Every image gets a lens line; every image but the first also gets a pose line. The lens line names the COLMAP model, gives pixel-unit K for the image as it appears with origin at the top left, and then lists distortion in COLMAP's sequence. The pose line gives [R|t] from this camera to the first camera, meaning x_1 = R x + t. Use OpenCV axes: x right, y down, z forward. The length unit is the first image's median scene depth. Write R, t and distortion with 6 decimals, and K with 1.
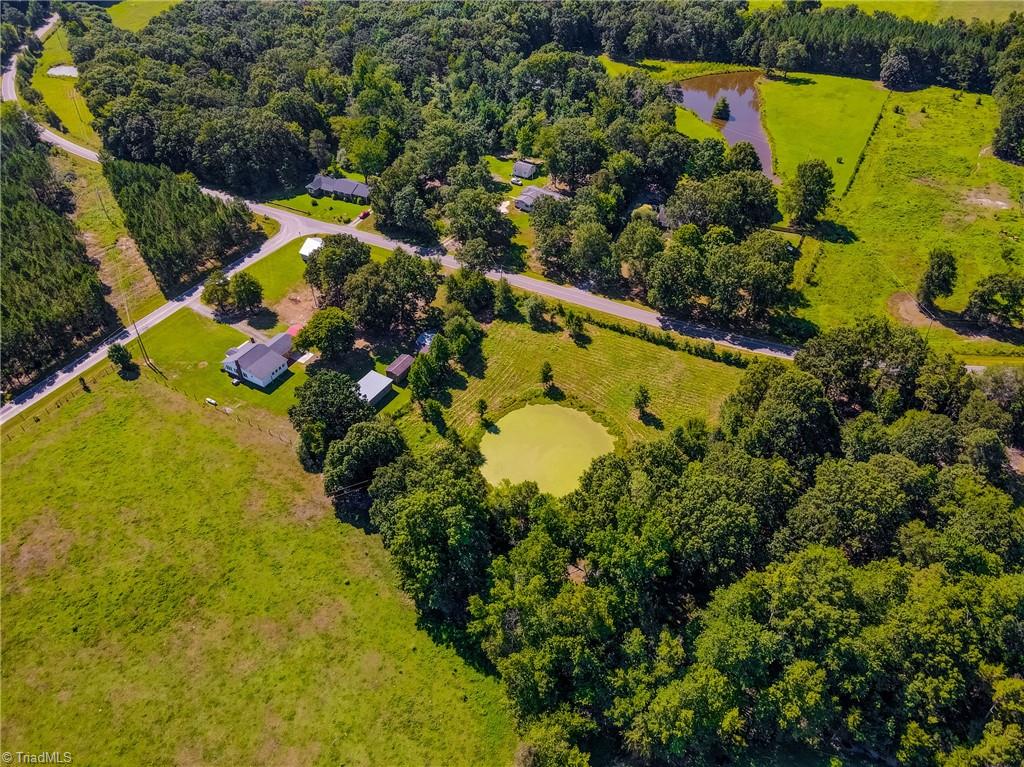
lens RADIAL K [[745.0, 0, 517.6], [0, 745.0, 382.5], [0, 0, 1]] dist [0.025664, 0.005240]
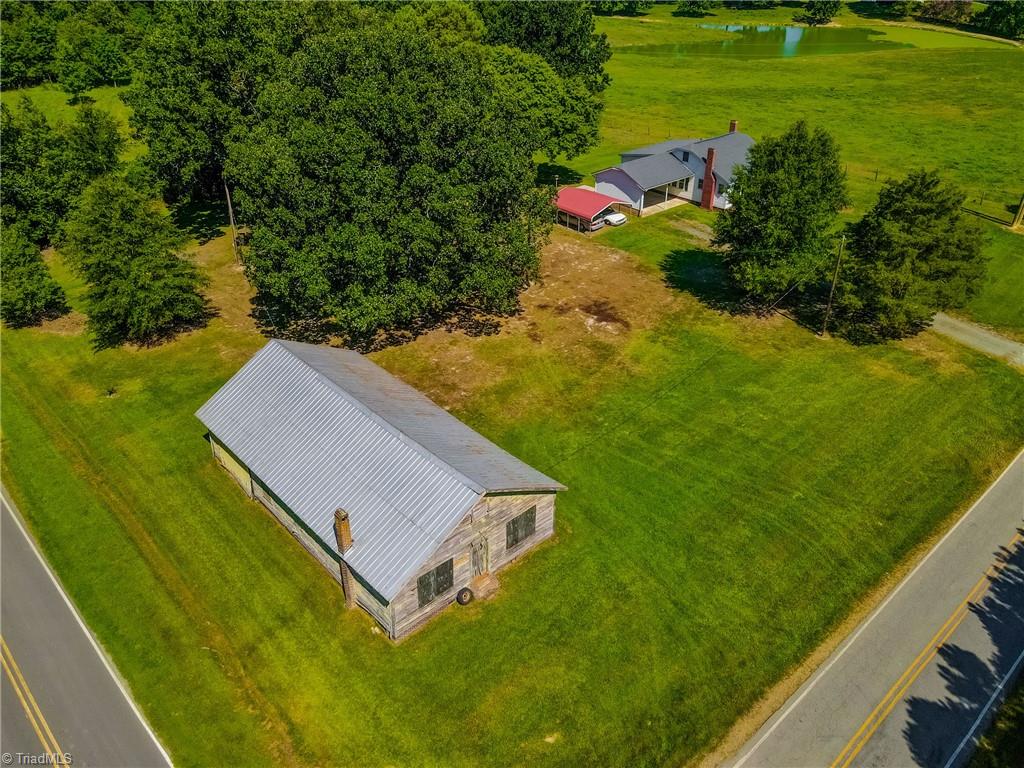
lens RADIAL K [[750.0, 0, 512.4], [0, 750.0, 355.4], [0, 0, 1]] dist [0.067883, 0.005707]
pose [[-0.946684, -0.153598, 0.283192, -0.368827], [0.217530, 0.343634, 0.913562, -0.371118], [-0.237635, 0.926457, -0.291901, 1.177584]]
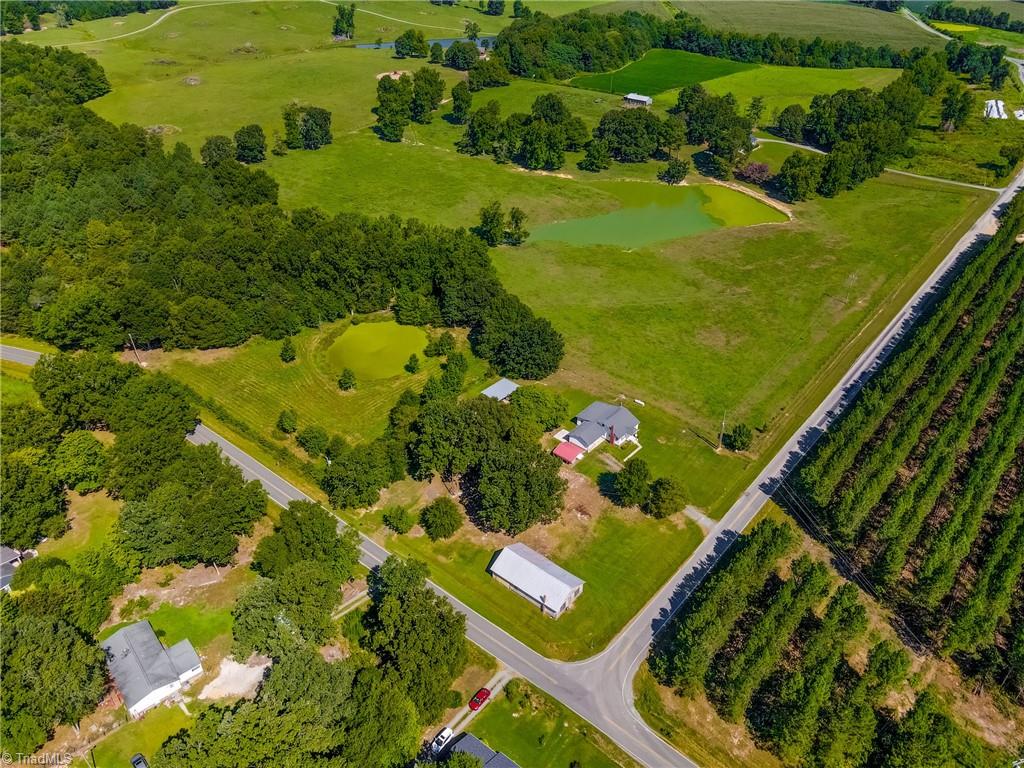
lens RADIAL K [[745.0, 0, 517.6], [0, 745.0, 383.0], [0, 0, 1]] dist [0.025664, 0.005240]
pose [[-0.981542, -0.117907, 0.150579, -0.358934], [0.117561, 0.249053, 0.961328, -0.993302], [-0.150850, 0.961286, -0.230595, 1.143178]]
